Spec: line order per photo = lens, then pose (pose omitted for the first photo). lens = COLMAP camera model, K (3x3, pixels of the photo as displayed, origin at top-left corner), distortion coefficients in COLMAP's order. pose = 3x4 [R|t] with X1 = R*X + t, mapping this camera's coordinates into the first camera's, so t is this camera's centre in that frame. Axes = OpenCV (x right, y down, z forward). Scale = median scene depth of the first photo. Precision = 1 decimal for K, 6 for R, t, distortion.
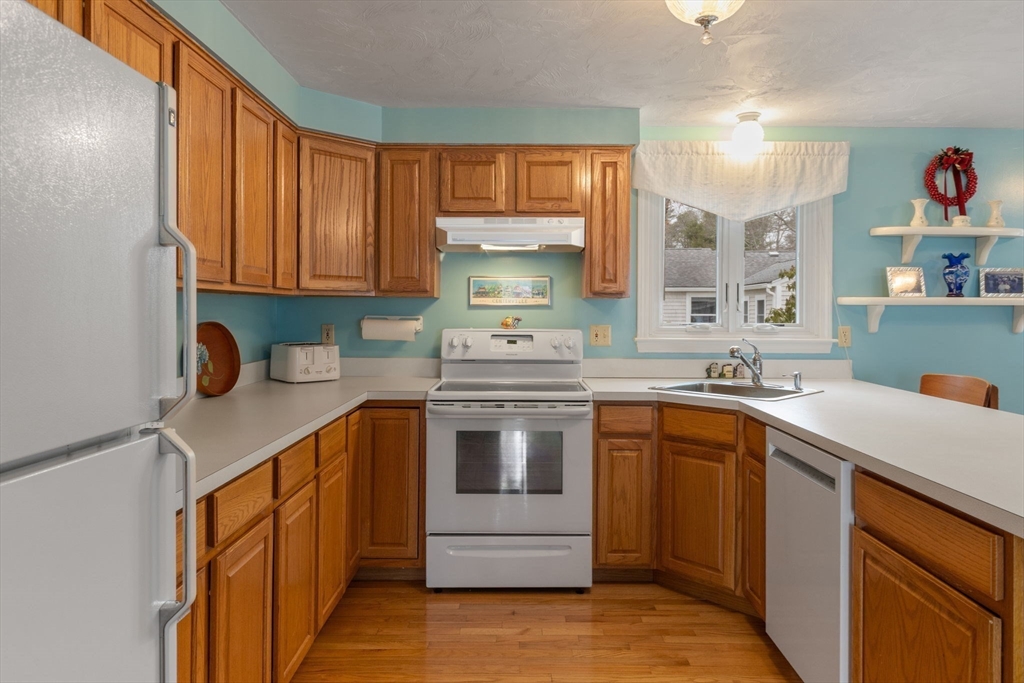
lens RADIAL K [[704.5, 0, 533.8], [0, 704.5, 322.8], [0, 0, 1]] dist [0.005267, 0.000921]
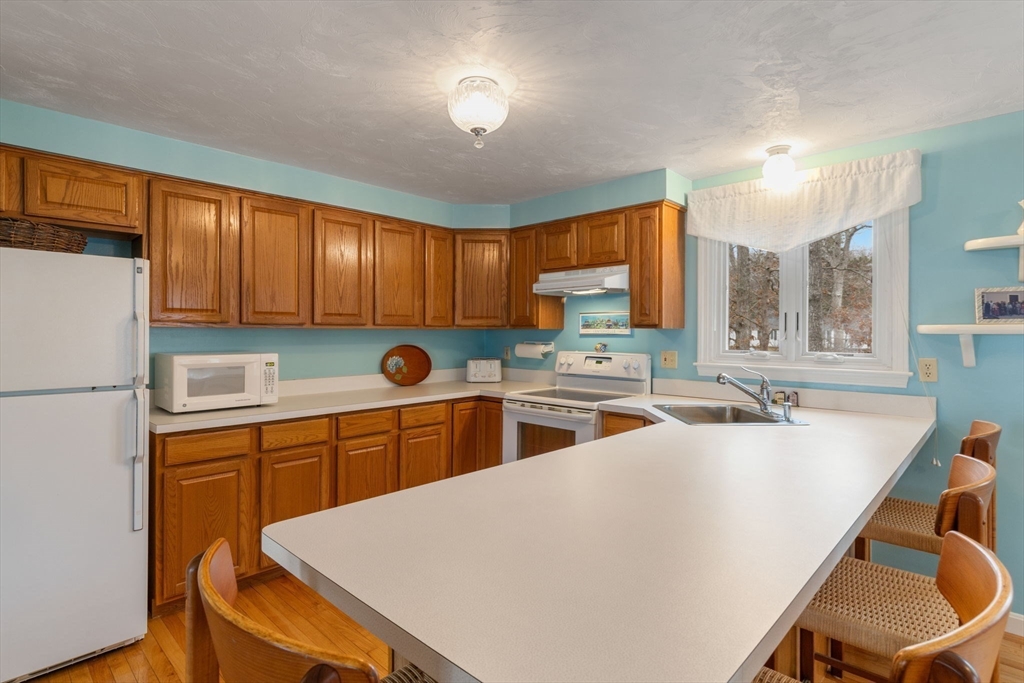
lens RADIAL K [[524.2, 0, 512.0], [0, 524.2, 341.5], [0, 0, 1]] dist [-0.001903, -0.000255]
pose [[0.713770, 0.008503, -0.700328, 0.547153], [-0.010665, 0.999942, 0.001272, -0.011529], [0.700299, 0.006561, 0.713820, 0.183598]]
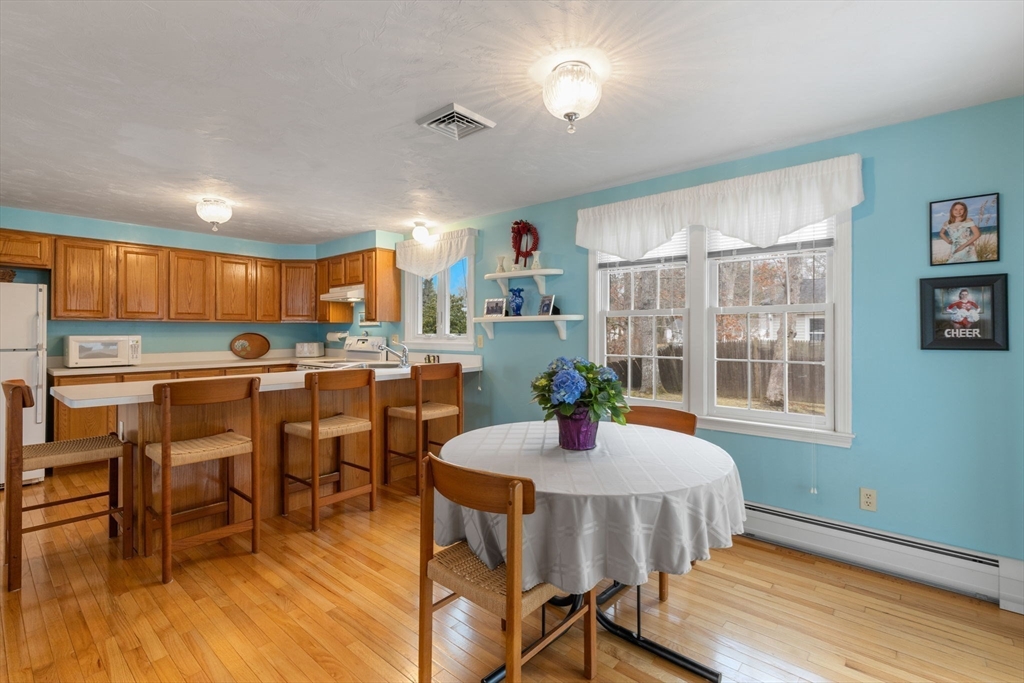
lens RADIAL K [[474.5, 0, 513.5], [0, 474.5, 337.1], [0, 0, 1]] dist [0.002778, 0.000301]
pose [[0.750943, 0.001109, -0.660366, 1.291537], [-0.006530, 0.999962, -0.005747, 0.015613], [0.660334, 0.008628, 0.750922, 0.210995]]
